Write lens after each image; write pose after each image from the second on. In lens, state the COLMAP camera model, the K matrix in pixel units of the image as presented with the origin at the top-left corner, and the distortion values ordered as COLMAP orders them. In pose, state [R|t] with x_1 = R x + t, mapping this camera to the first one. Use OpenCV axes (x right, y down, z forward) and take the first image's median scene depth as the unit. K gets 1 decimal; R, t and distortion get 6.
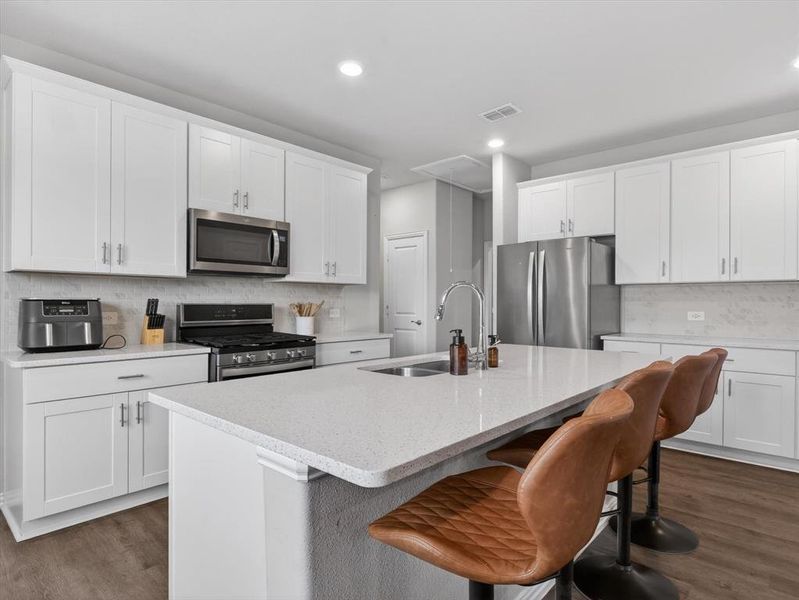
lens RADIAL K [[446.8, 0, 400.3], [0, 446.8, 304.7], [0, 0, 1]] dist [0.002350, -0.004751]
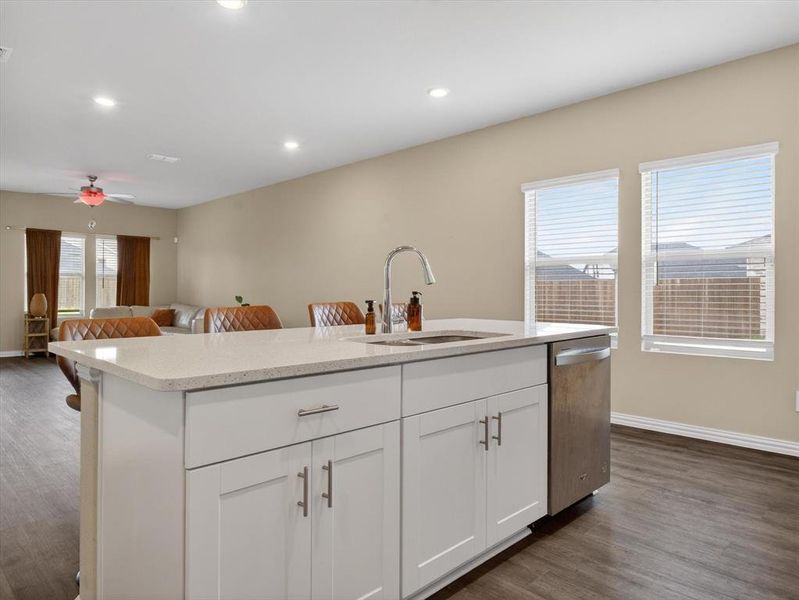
lens RADIAL K [[534.2, 0, 404.4], [0, 534.2, 298.5], [0, 0, 1]] dist [0.005072, -0.002593]
pose [[-0.999187, -0.004541, 0.040070, 0.056699], [-0.003794, 0.999818, 0.018684, 0.026886], [-0.040147, 0.018516, -0.999022, 1.304309]]
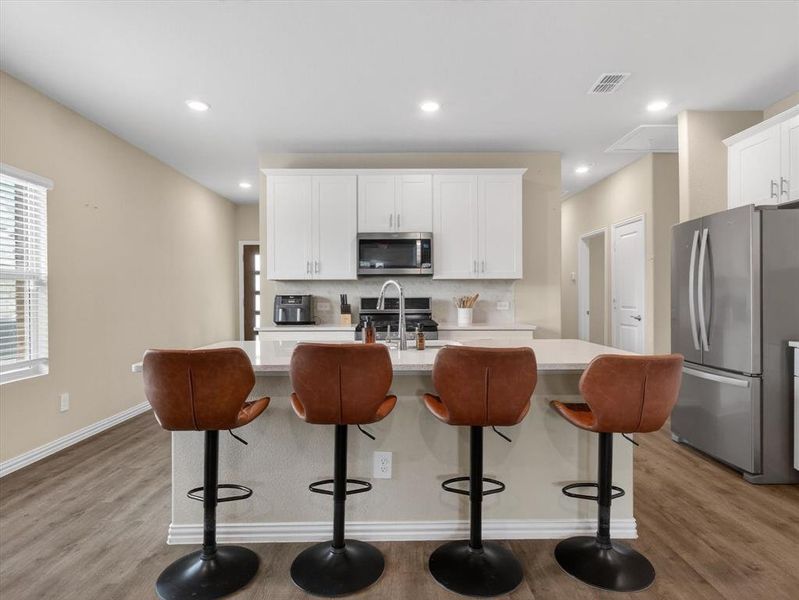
lens RADIAL K [[446.8, 0, 400.1], [0, 446.8, 295.4], [0, 0, 1]] dist [0.002350, -0.004751]
pose [[0.675849, -0.006926, -0.737008, 0.644125], [0.001489, 0.999967, -0.008032, 0.002821], [0.737039, 0.004331, 0.675836, 0.094238]]
